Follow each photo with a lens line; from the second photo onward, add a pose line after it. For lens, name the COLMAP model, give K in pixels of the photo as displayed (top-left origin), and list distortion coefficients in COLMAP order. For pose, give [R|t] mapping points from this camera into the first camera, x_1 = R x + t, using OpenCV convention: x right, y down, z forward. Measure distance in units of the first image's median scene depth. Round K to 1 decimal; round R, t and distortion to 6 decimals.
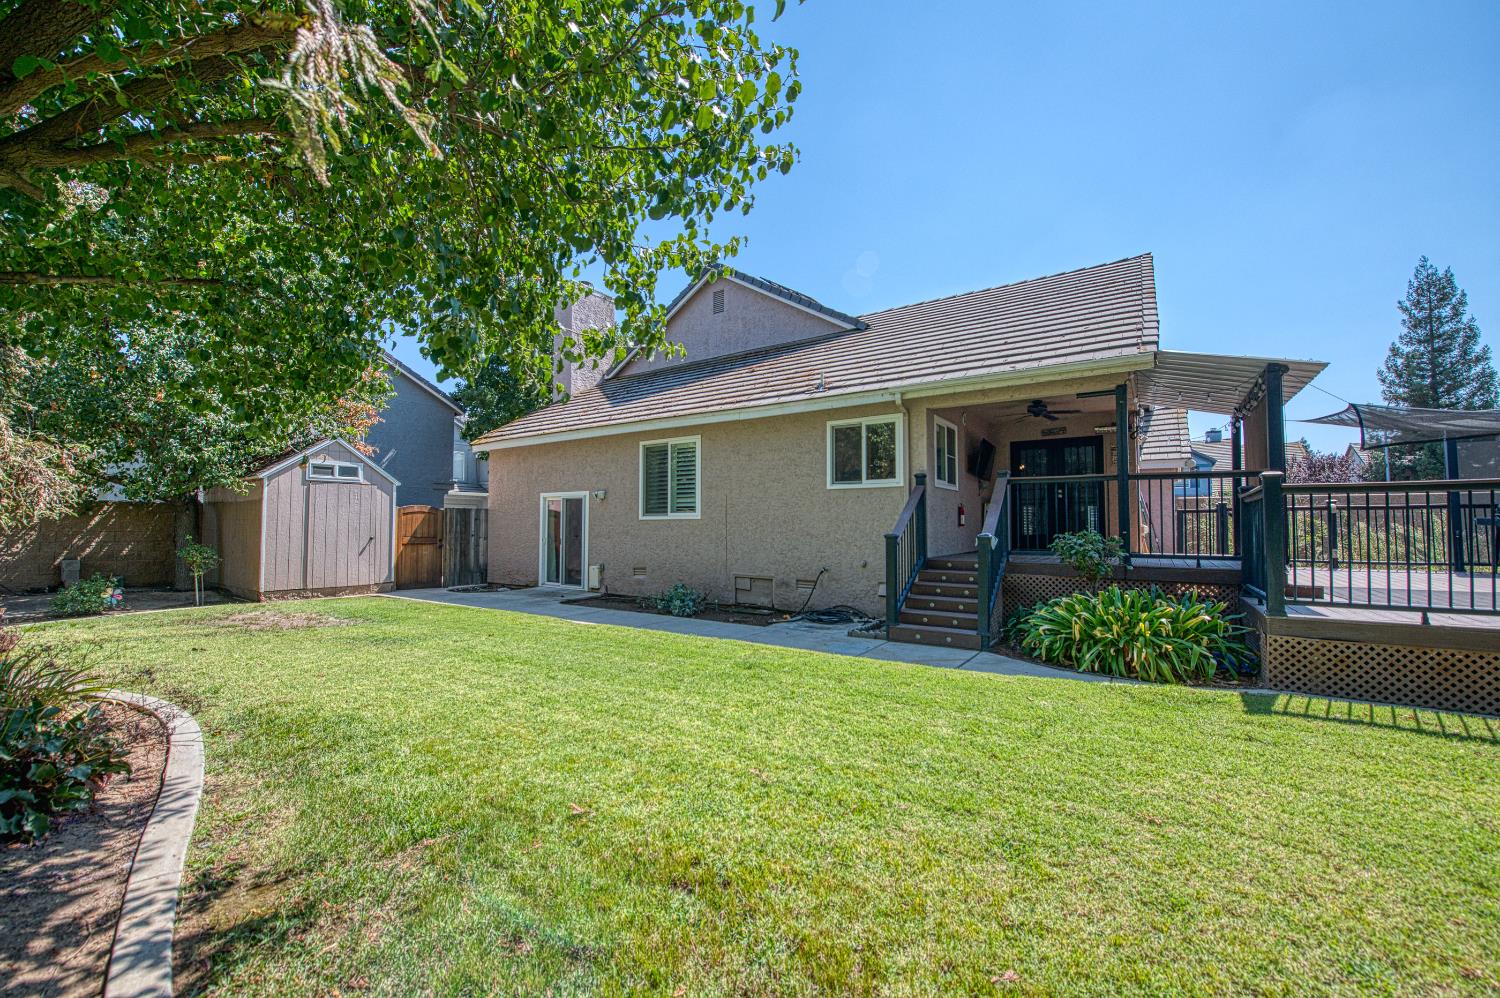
lens RADIAL K [[603.5, 0, 750.1], [0, 603.5, 504.5], [0, 0, 1]] dist [-0.019201, -0.000520]
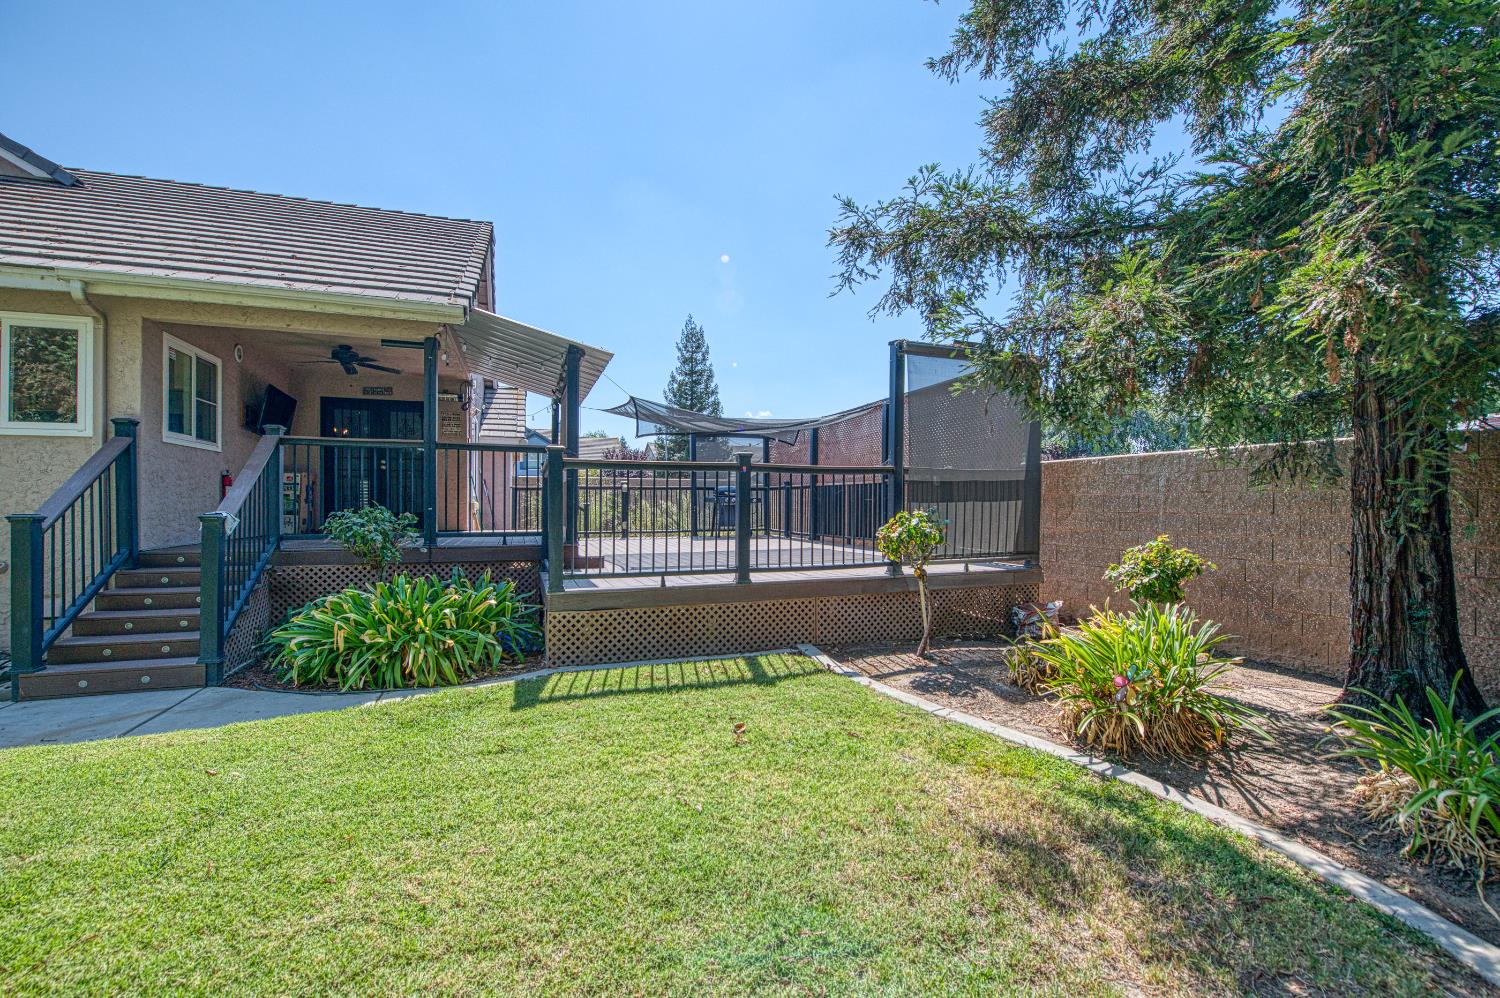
lens RADIAL K [[628.9, 0, 776.8], [0, 628.9, 498.1], [0, 0, 1]] dist [-0.021337, -0.000191]
pose [[0.538427, 0.006487, 0.842647, 0.155945], [-0.029718, 0.999495, 0.011295, 0.007162], [-0.842148, -0.031123, 0.538347, 0.104129]]
